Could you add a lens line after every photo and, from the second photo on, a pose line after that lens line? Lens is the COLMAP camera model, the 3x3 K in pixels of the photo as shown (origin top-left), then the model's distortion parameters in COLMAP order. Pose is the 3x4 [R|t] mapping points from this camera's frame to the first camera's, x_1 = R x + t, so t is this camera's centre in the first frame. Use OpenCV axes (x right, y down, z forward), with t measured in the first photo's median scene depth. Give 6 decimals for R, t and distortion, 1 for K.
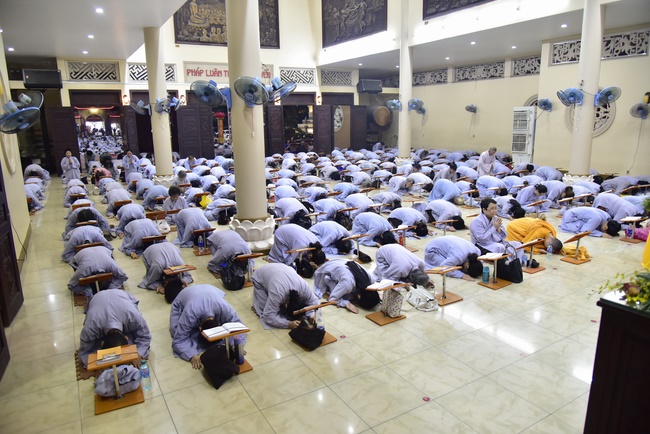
lens RADIAL K [[437.6, 0, 325.0], [0, 437.6, 217.0], [0, 0, 1]] dist [-0.039559, 0.004362]
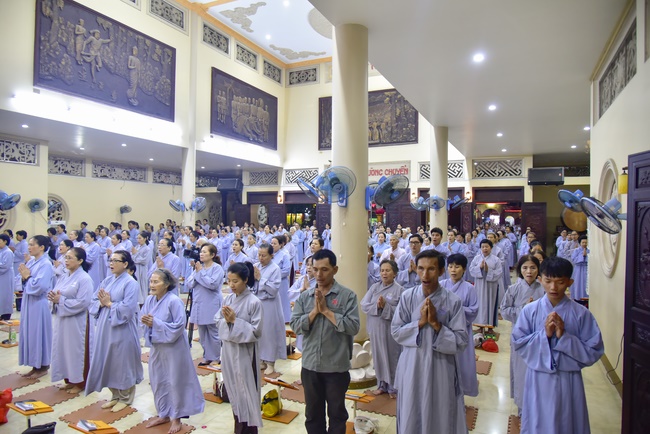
lens RADIAL K [[437.6, 0, 325.0], [0, 437.6, 217.0], [0, 0, 1]] dist [-0.039559, 0.004362]
pose [[0.564555, 0.021628, -0.825112, 0.627162], [-0.195716, 0.974655, -0.108364, -0.108314], [0.801856, 0.222665, 0.554479, 0.413598]]
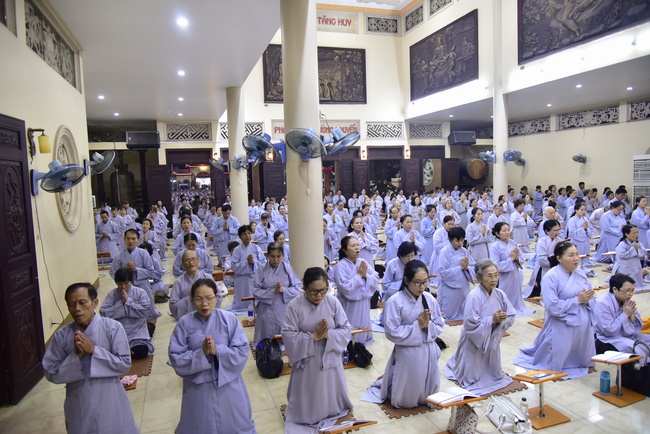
lens RADIAL K [[437.6, 0, 325.0], [0, 437.6, 217.0], [0, 0, 1]] dist [-0.039559, 0.004362]
pose [[0.976458, 0.004392, -0.215665, 0.021255], [-0.030632, 0.992484, -0.118482, -0.012261], [0.213523, 0.122299, 0.969253, 0.055434]]
